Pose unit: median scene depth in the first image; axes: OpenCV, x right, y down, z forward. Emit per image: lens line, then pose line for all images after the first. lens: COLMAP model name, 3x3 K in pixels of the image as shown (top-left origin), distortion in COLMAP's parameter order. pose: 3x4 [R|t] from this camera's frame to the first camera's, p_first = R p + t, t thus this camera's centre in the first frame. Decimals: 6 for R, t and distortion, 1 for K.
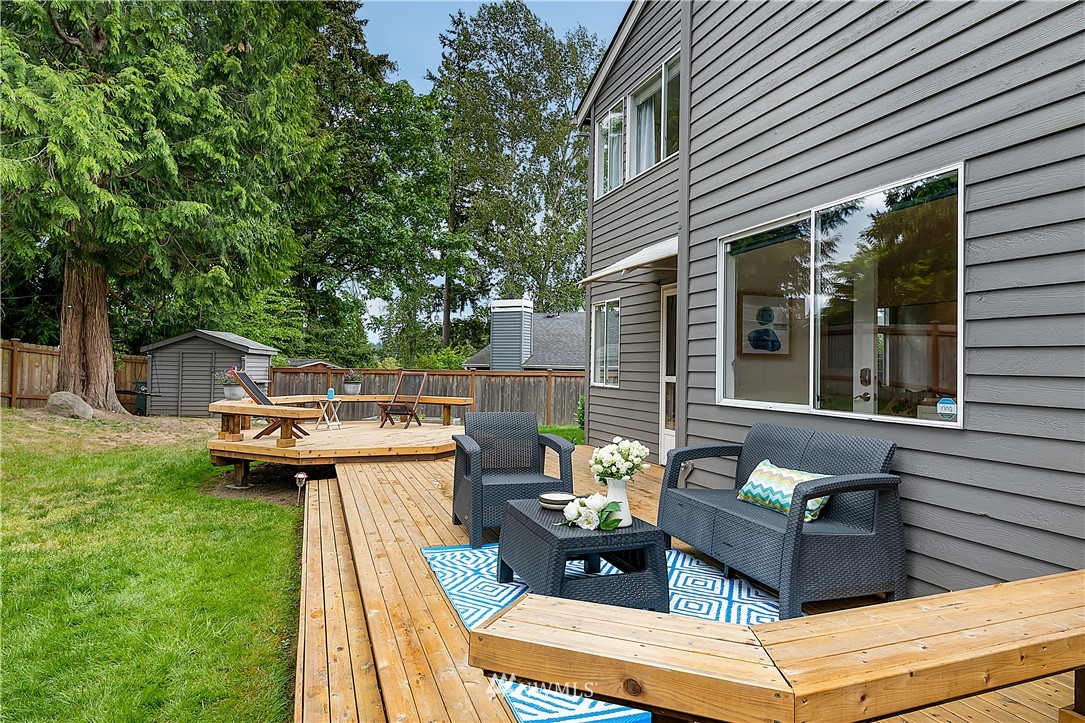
lens RADIAL K [[635.2, 0, 542.5], [0, 635.2, 361.5], [0, 0, 1]] dist [-0.004808, -0.001041]
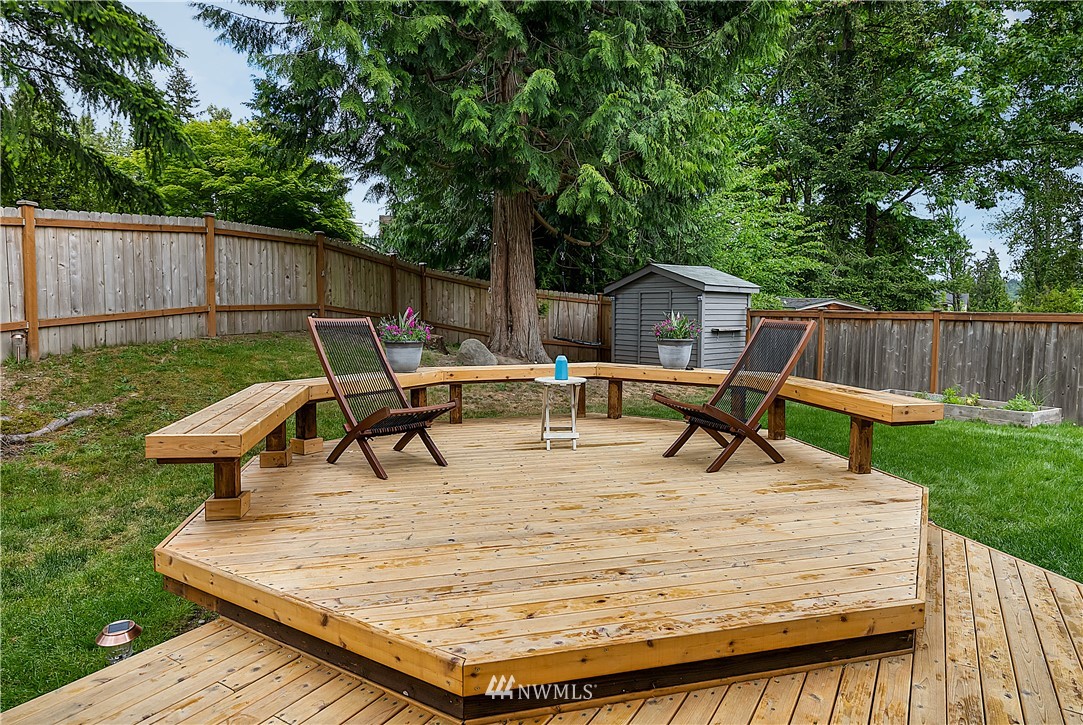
lens RADIAL K [[634.0, 0, 541.5], [0, 634.0, 362.5], [0, 0, 1]] dist [-0.004808, -0.001041]
pose [[0.625413, 0.060140, -0.777972, 0.007256], [0.012532, 0.996123, 0.087079, 0.002996], [0.780193, -0.064210, 0.622235, 0.354003]]
